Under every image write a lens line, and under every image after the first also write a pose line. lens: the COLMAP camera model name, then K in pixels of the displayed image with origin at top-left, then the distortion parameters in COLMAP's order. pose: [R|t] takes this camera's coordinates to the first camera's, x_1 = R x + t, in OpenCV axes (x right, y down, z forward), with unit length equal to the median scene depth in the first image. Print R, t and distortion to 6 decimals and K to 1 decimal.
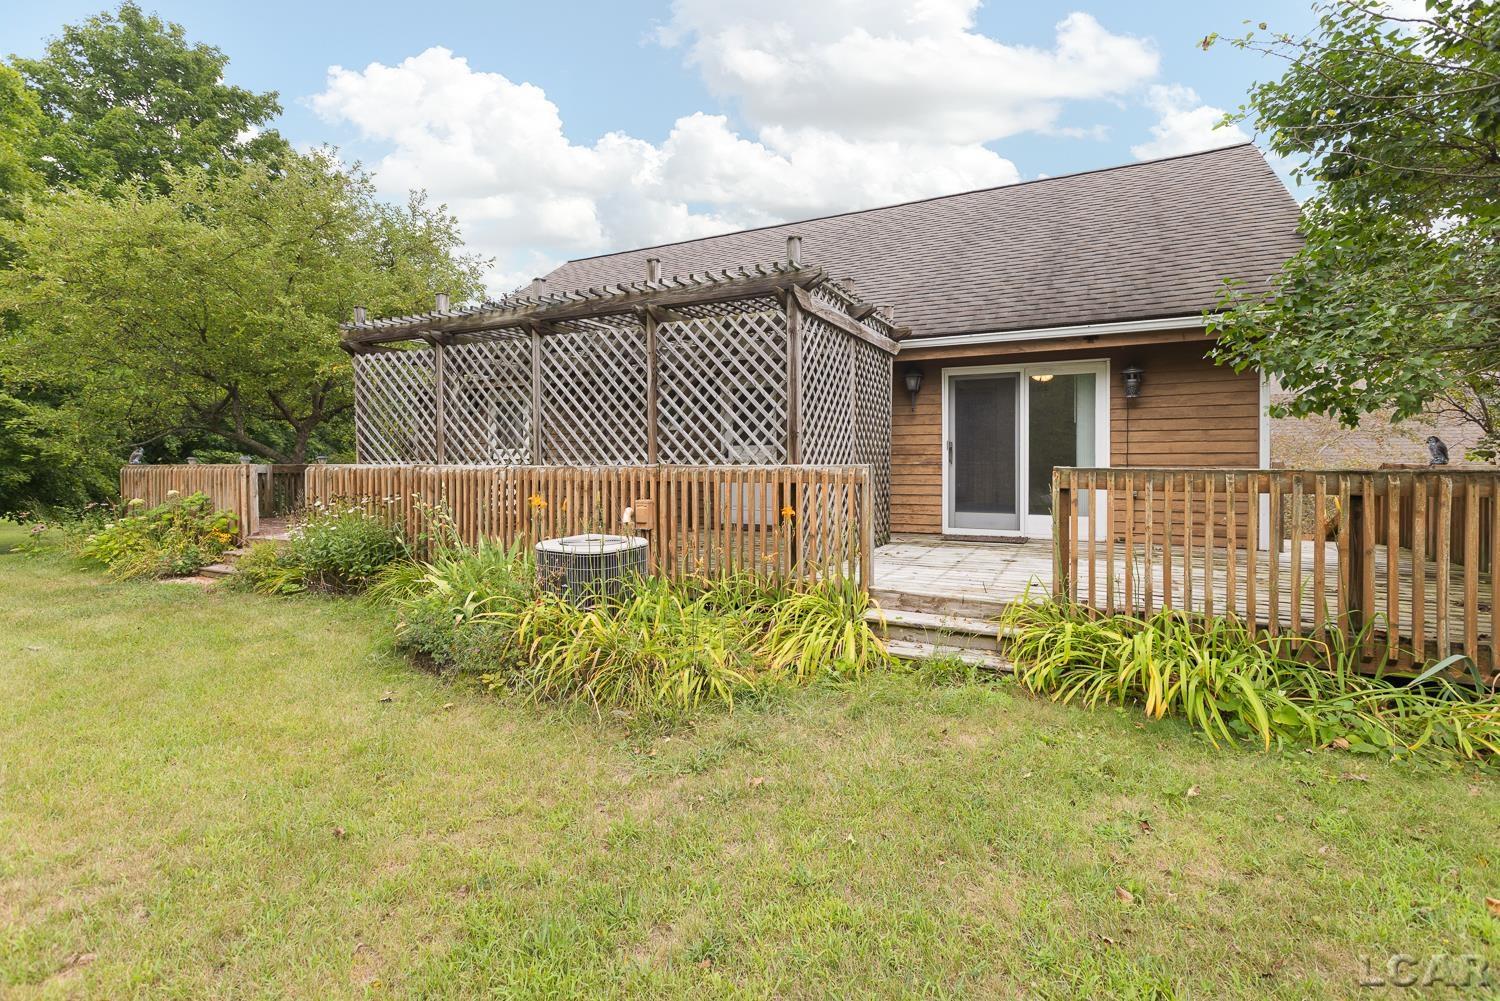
lens RADIAL K [[676.5, 0, 733.8], [0, 676.5, 468.0], [0, 0, 1]] dist [0.005488, 0.000930]
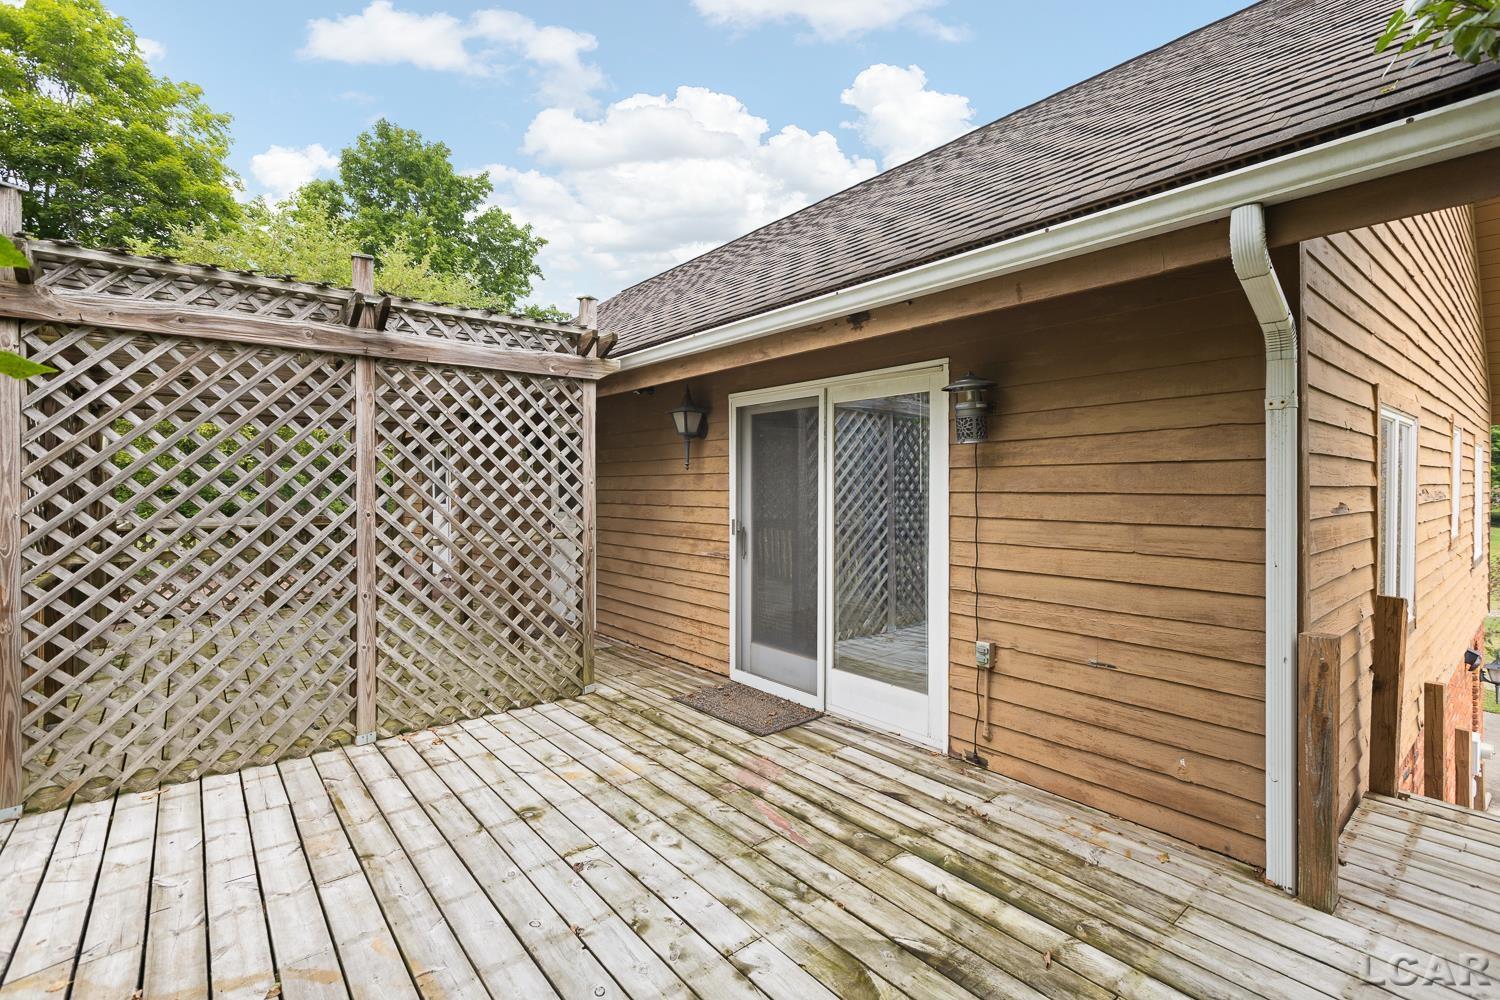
lens RADIAL K [[676.5, 0, 747.6], [0, 676.5, 493.0], [0, 0, 1]] dist [0.005488, 0.000930]
pose [[0.904777, 0.009926, -0.425770, 0.630882], [-0.012379, 0.999919, -0.002995, -0.067362], [0.425706, 0.007980, 0.904827, 0.527869]]
